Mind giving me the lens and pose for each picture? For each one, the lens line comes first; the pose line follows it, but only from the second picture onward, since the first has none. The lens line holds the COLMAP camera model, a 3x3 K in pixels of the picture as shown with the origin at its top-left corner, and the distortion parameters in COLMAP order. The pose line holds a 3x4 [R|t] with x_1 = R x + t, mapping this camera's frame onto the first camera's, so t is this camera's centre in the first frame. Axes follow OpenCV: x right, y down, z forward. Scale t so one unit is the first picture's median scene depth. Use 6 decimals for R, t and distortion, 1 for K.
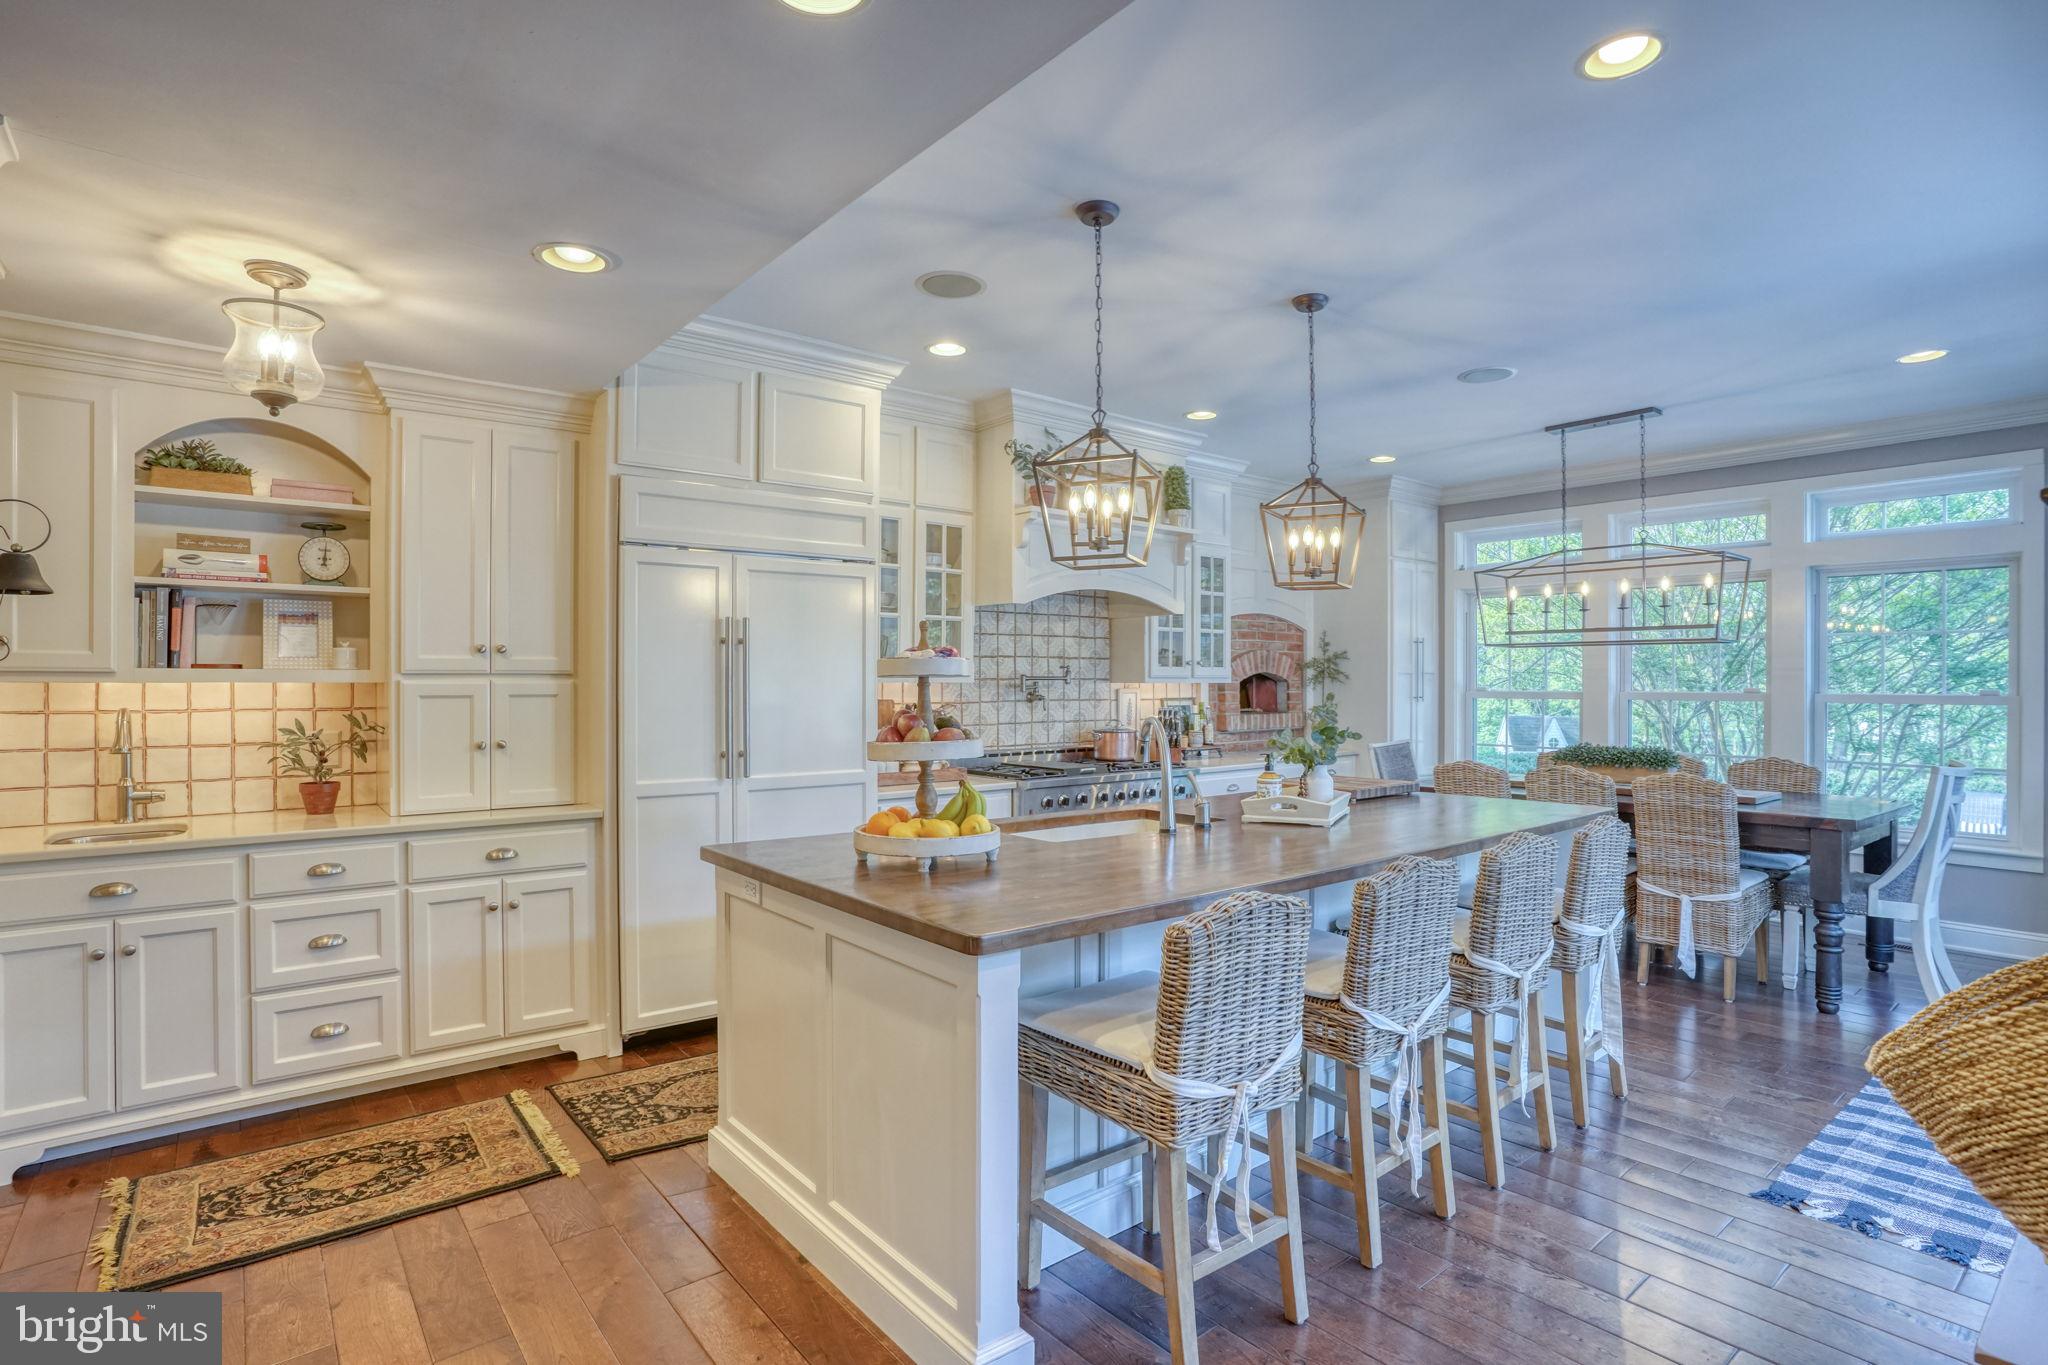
lens RADIAL K [[1075.8, 0, 1029.0], [0, 1075.8, 648.7], [0, 0, 1]] dist [-0.108778, 0.076458]
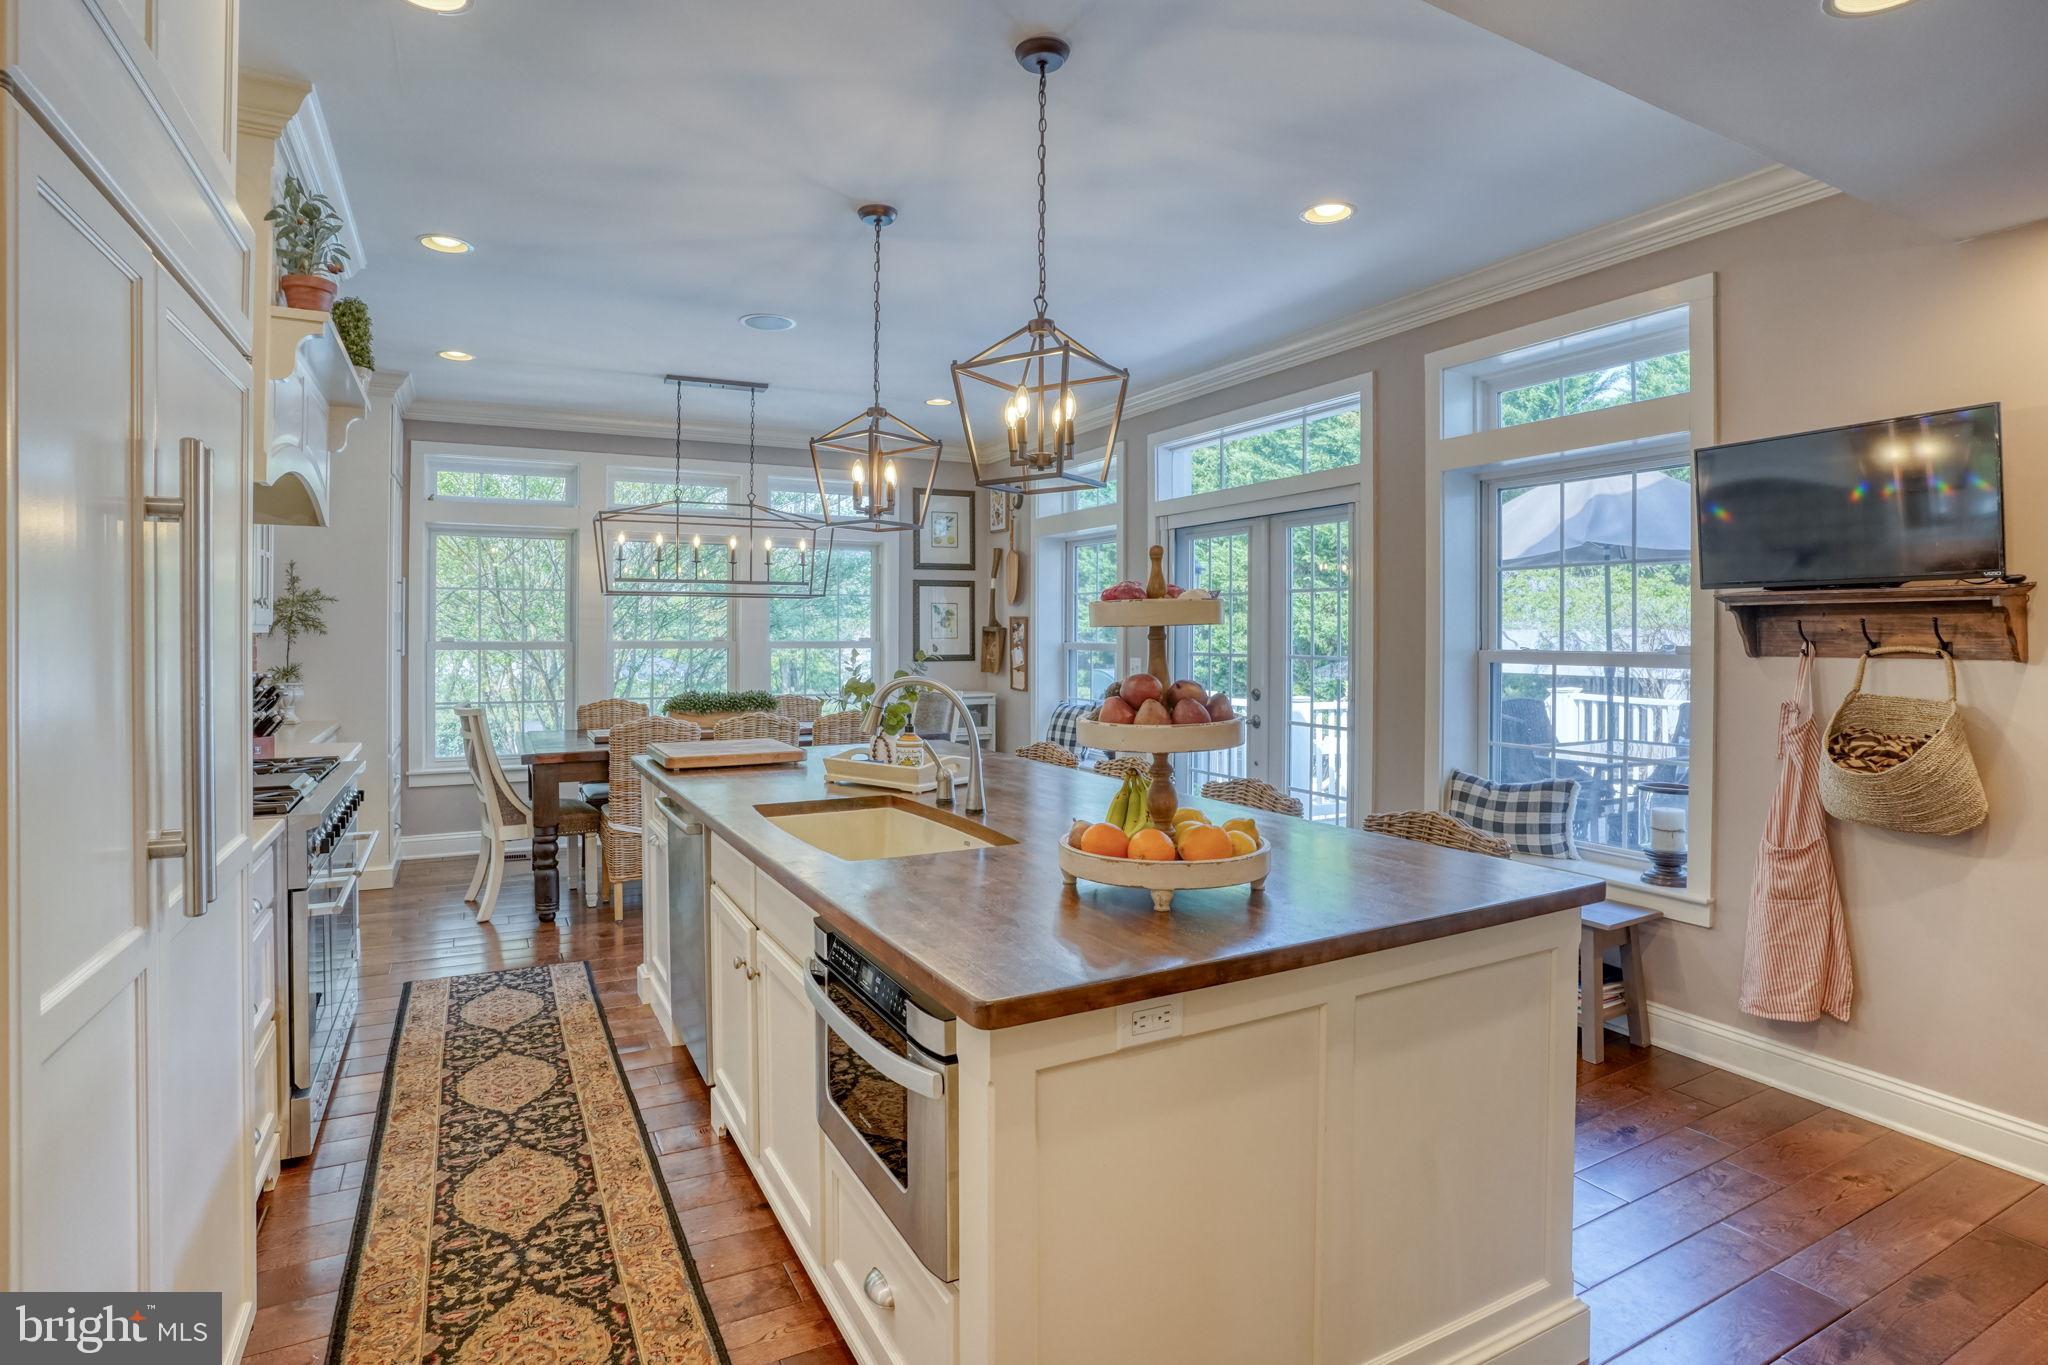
lens RADIAL K [[1075.8, 0, 1029.0], [0, 1075.8, 648.7], [0, 0, 1]] dist [-0.108778, 0.076458]
pose [[0.236722, -0.014849, 0.971464, -0.401517], [-0.029518, 0.999312, 0.022468, 0.014919], [-0.971129, -0.033995, 0.236121, 0.436084]]
